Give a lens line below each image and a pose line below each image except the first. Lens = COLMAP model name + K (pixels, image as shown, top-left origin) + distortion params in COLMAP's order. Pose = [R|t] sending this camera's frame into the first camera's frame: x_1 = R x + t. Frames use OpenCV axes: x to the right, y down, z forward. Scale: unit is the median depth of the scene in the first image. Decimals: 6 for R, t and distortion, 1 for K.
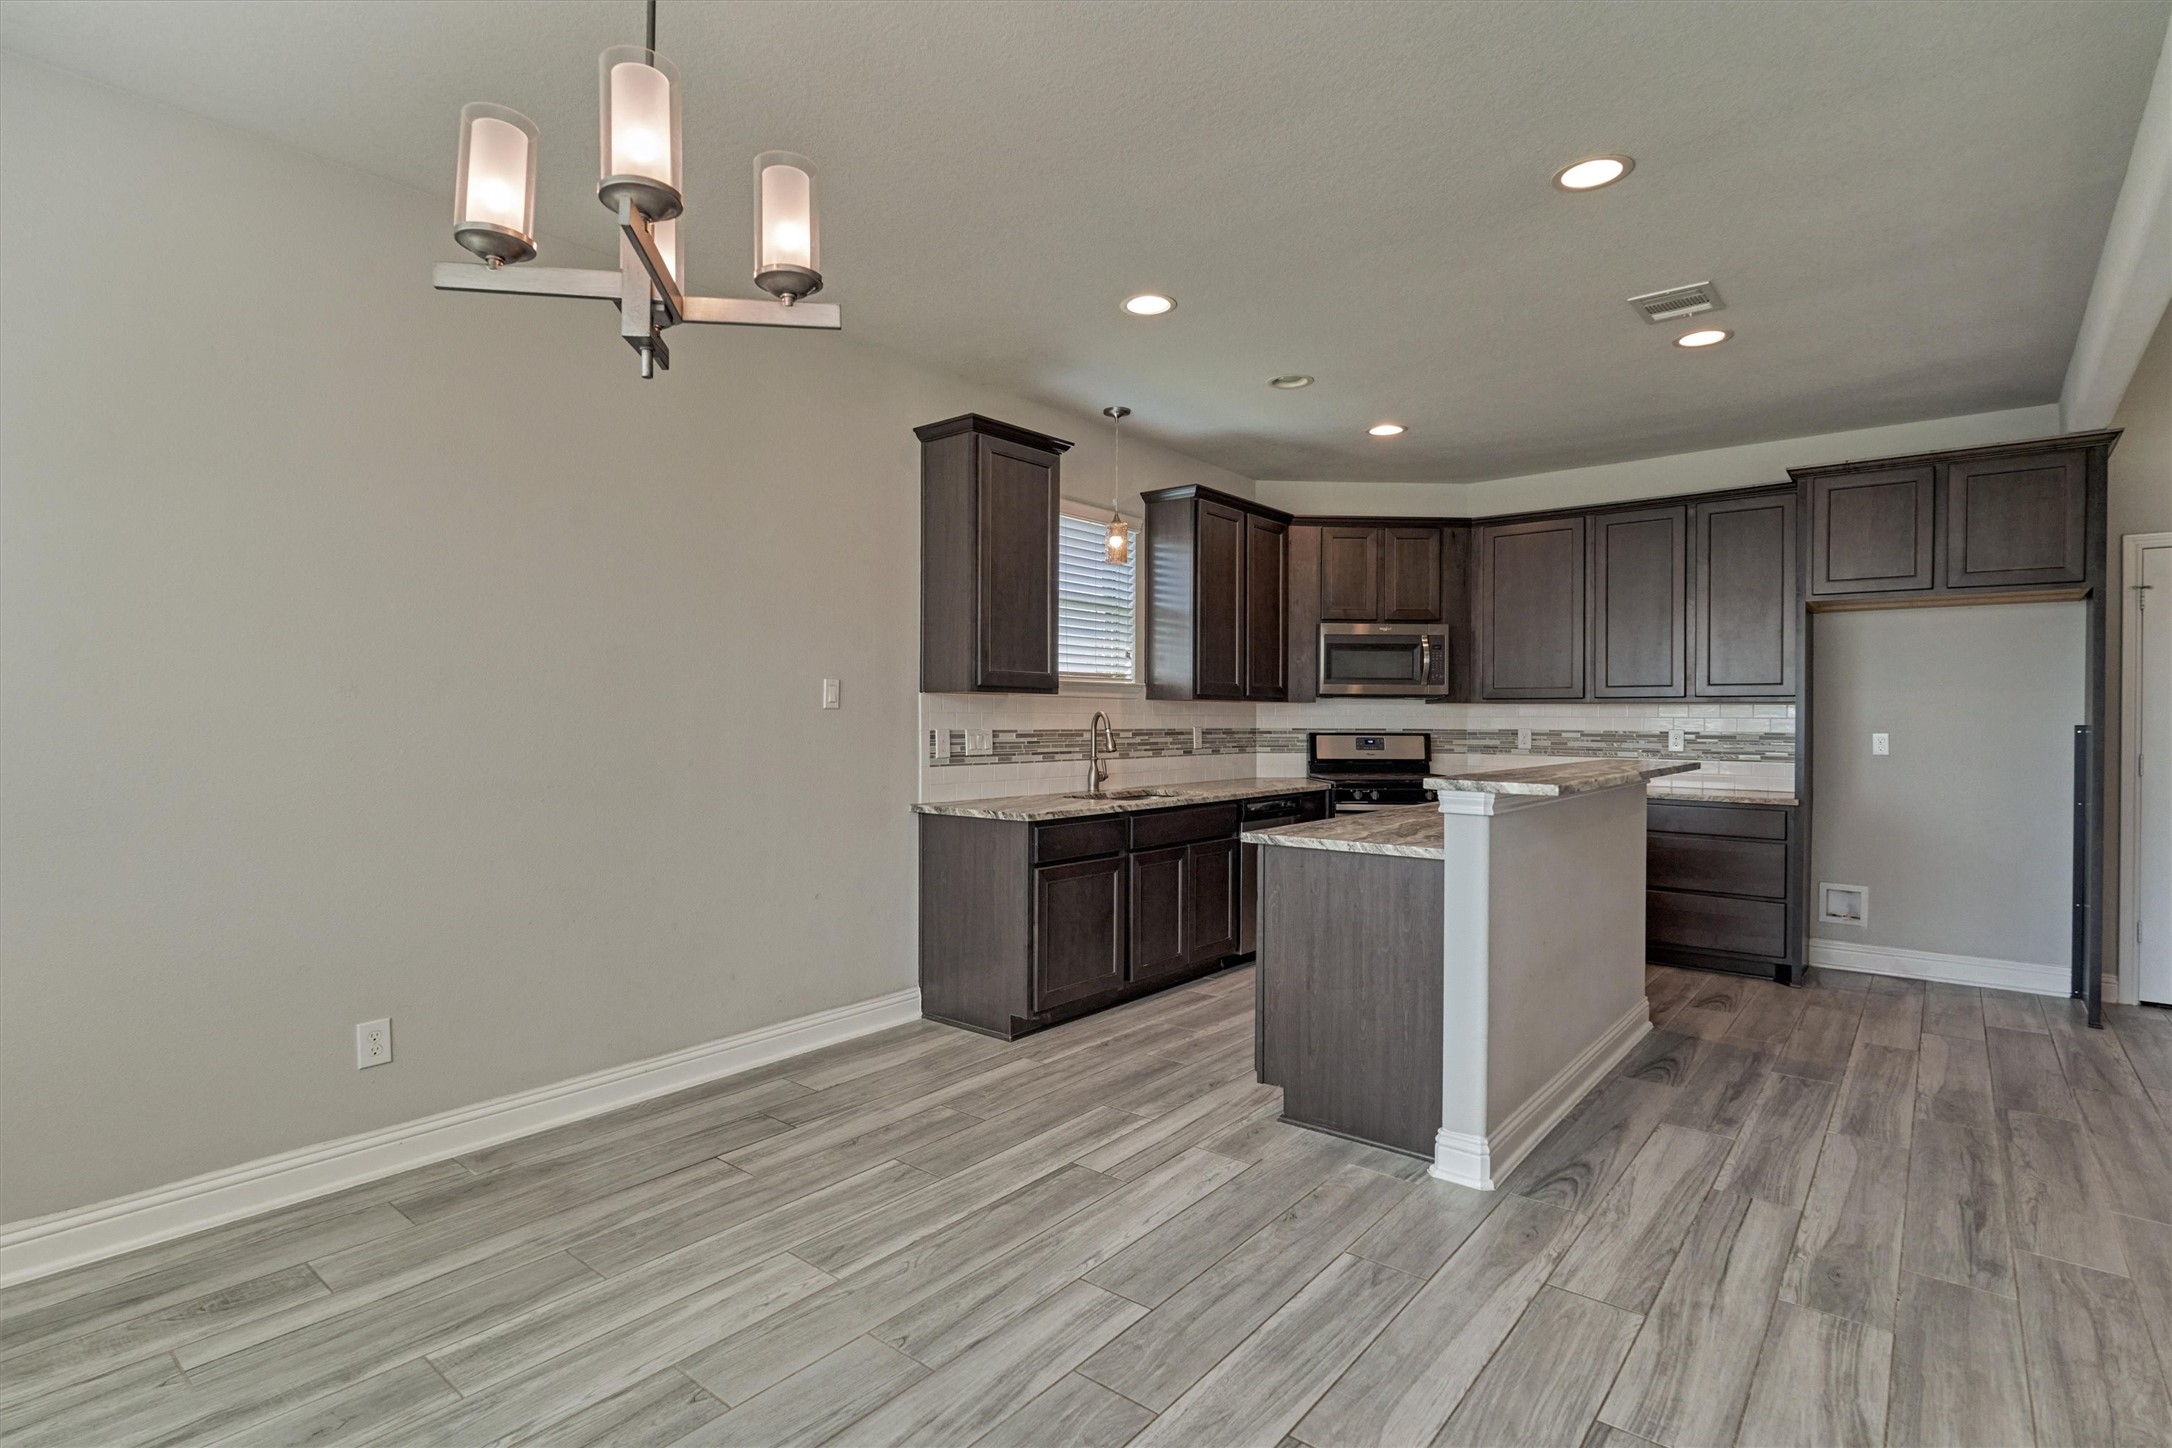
lens RADIAL K [[1018.9, 0, 1084.6], [0, 1018.9, 721.2], [0, 0, 1]] dist [0.000538, 0.000206]
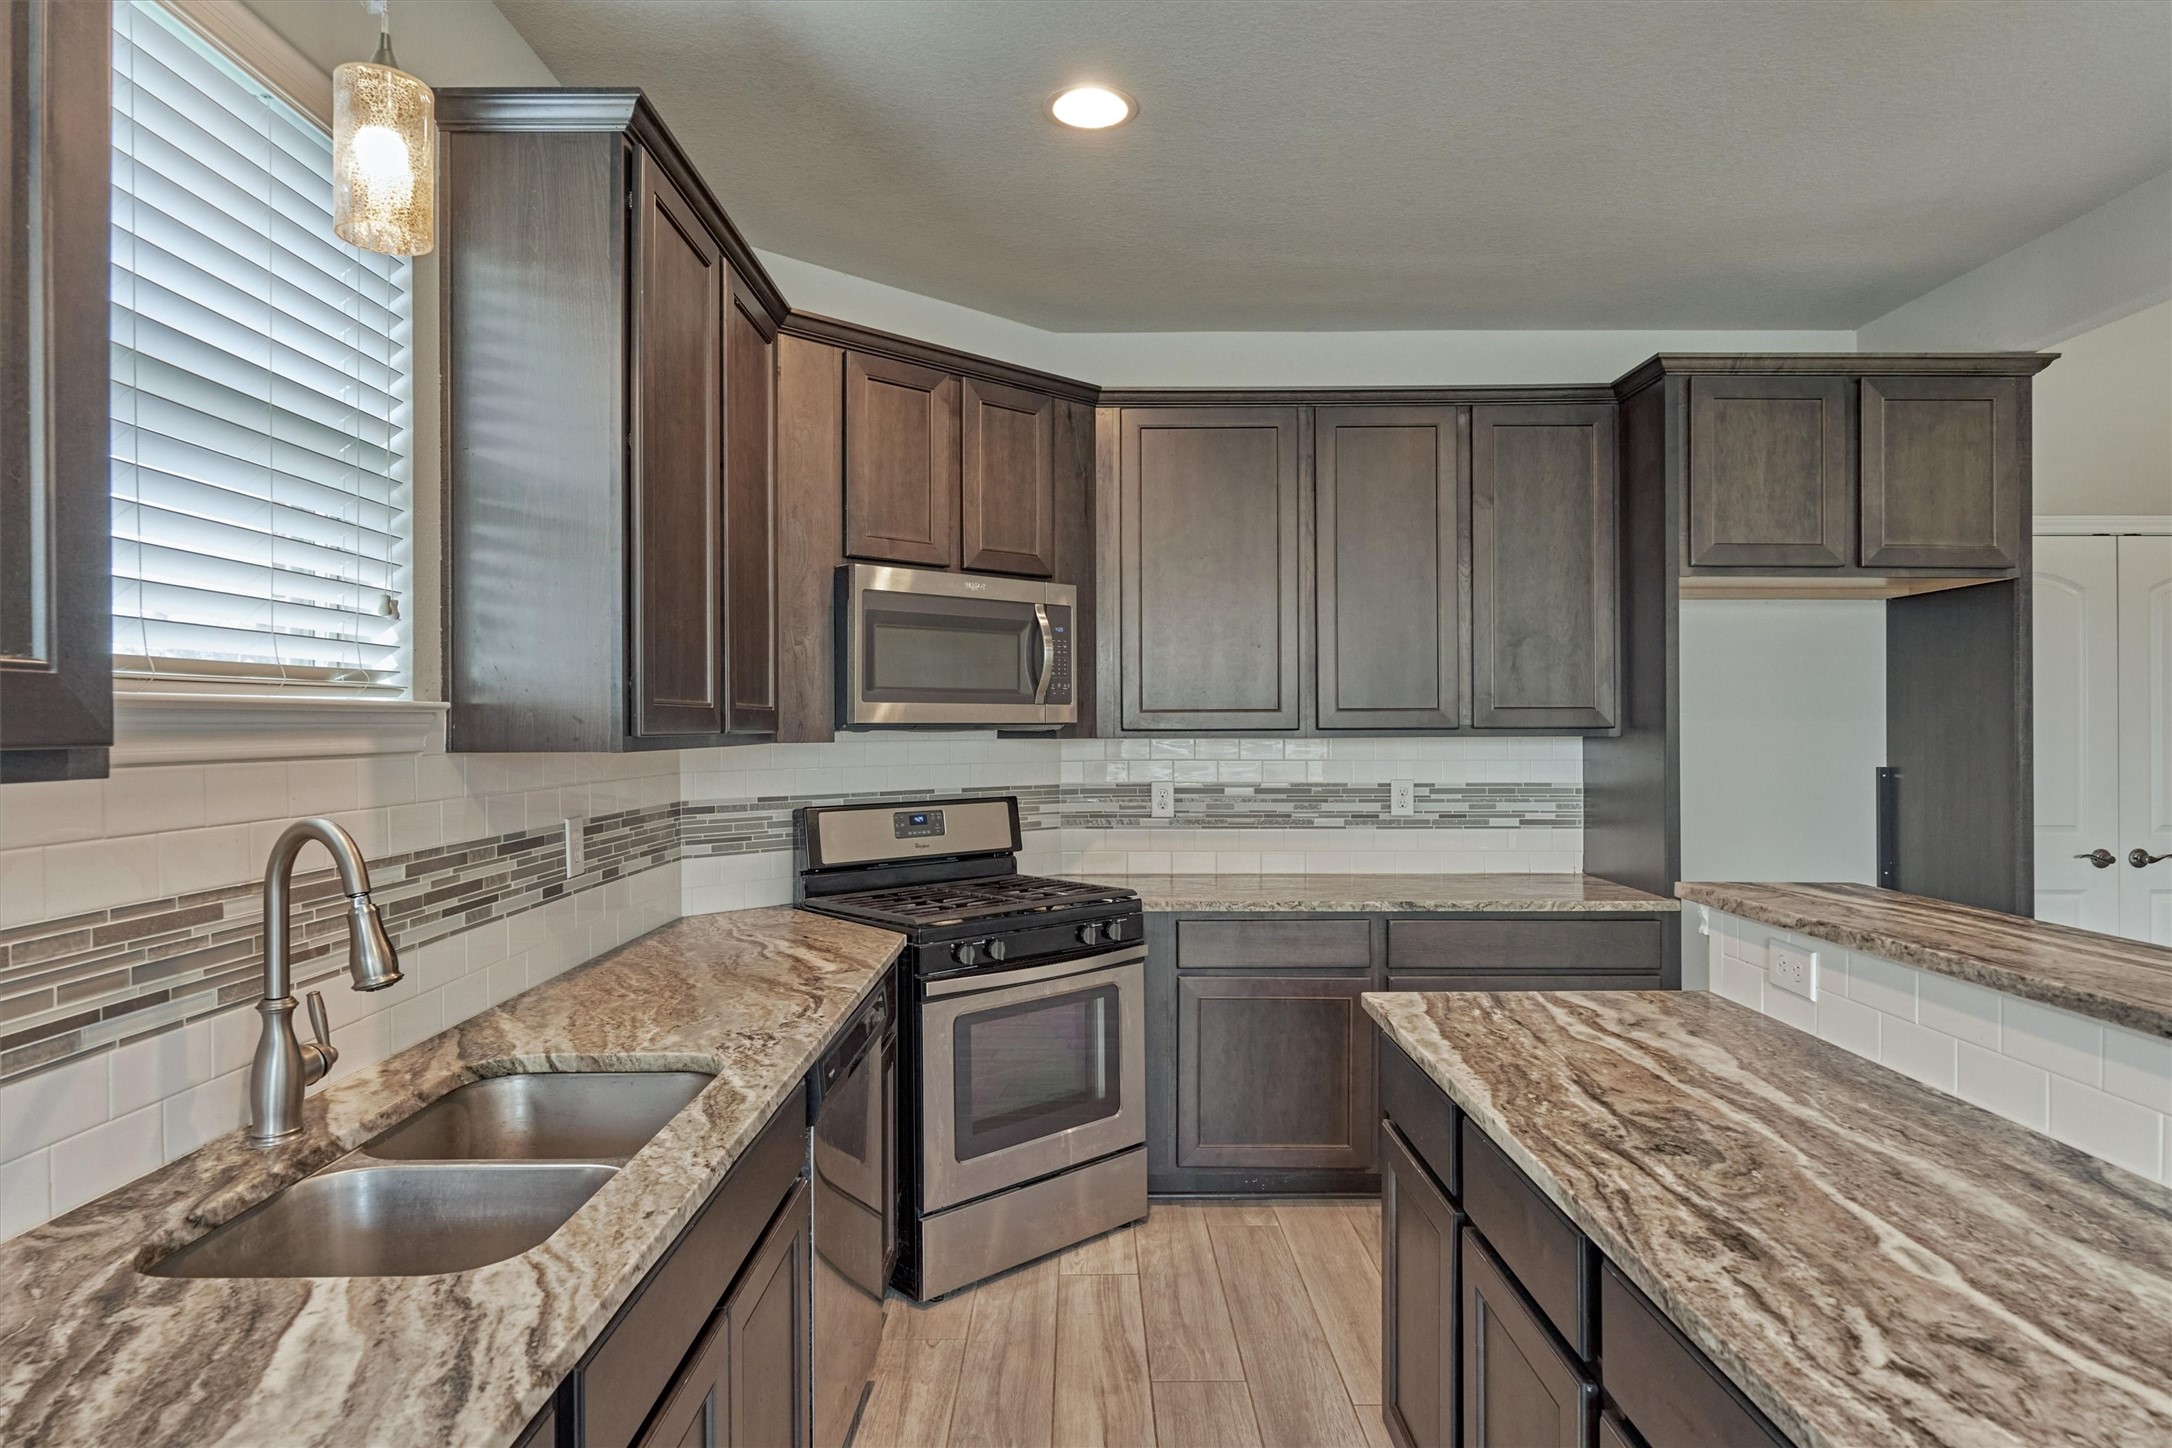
lens RADIAL K [[1183.9, 0, 1080.6], [0, 1183.9, 721.3], [0, 0, 1]] dist [-0.001930, 0.000550]
pose [[0.767827, -0.005707, 0.640632, -0.022513], [0.009401, 0.999953, -0.002360, -0.026937], [-0.640589, 0.007835, 0.767844, 0.572553]]
